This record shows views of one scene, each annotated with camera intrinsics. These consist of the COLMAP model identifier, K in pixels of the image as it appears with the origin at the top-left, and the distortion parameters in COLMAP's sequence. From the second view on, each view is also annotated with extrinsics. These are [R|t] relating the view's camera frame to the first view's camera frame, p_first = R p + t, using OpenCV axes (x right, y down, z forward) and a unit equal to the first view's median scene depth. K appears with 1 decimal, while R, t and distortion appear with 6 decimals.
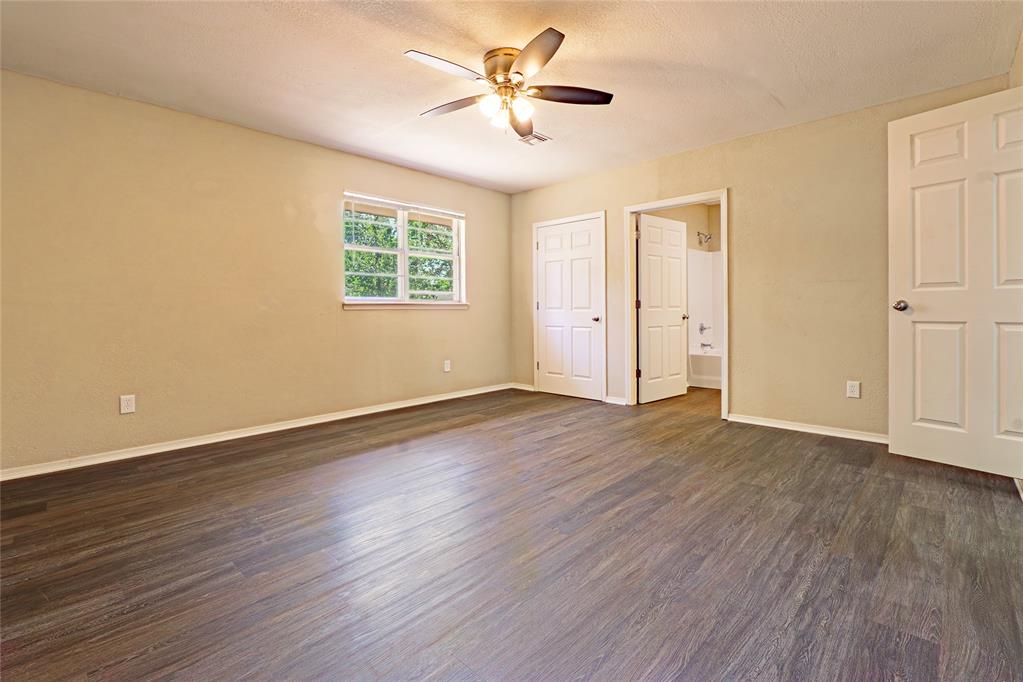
lens RADIAL K [[447.0, 0, 509.1], [0, 447.0, 310.9], [0, 0, 1]] dist [-0.010470, -0.000484]
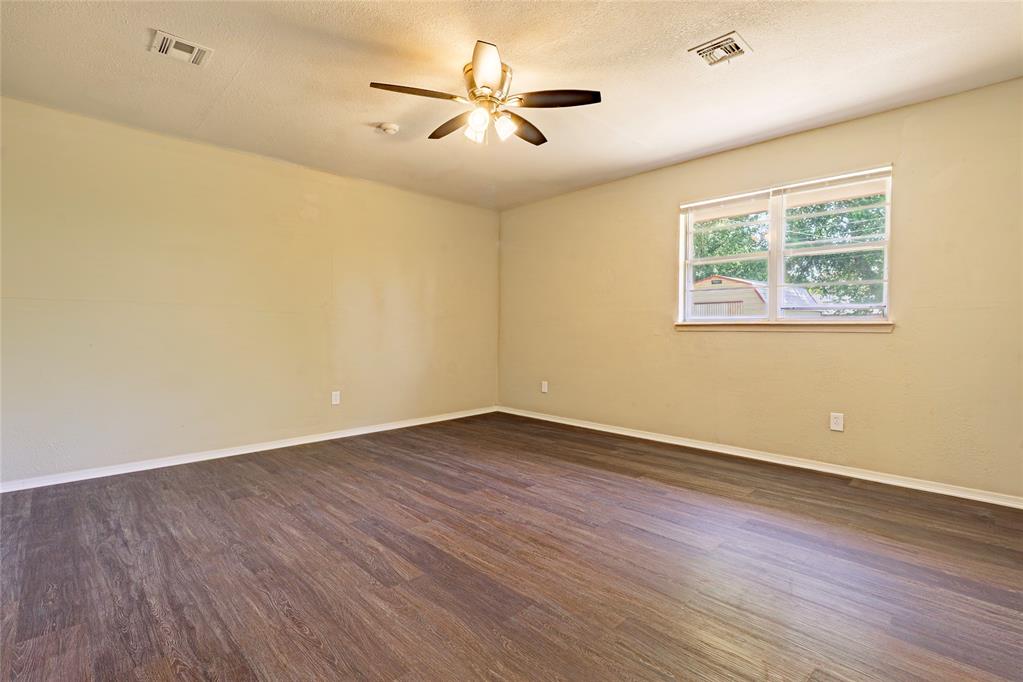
lens RADIAL K [[462.0, 0, 515.1], [0, 462.0, 334.6], [0, 0, 1]] dist [-0.008573, 0.000381]
pose [[0.004699, 0.021471, -0.999758, 1.303606], [-0.007328, 0.999743, 0.021436, -0.027413], [0.999962, 0.007226, 0.004855, 1.383972]]
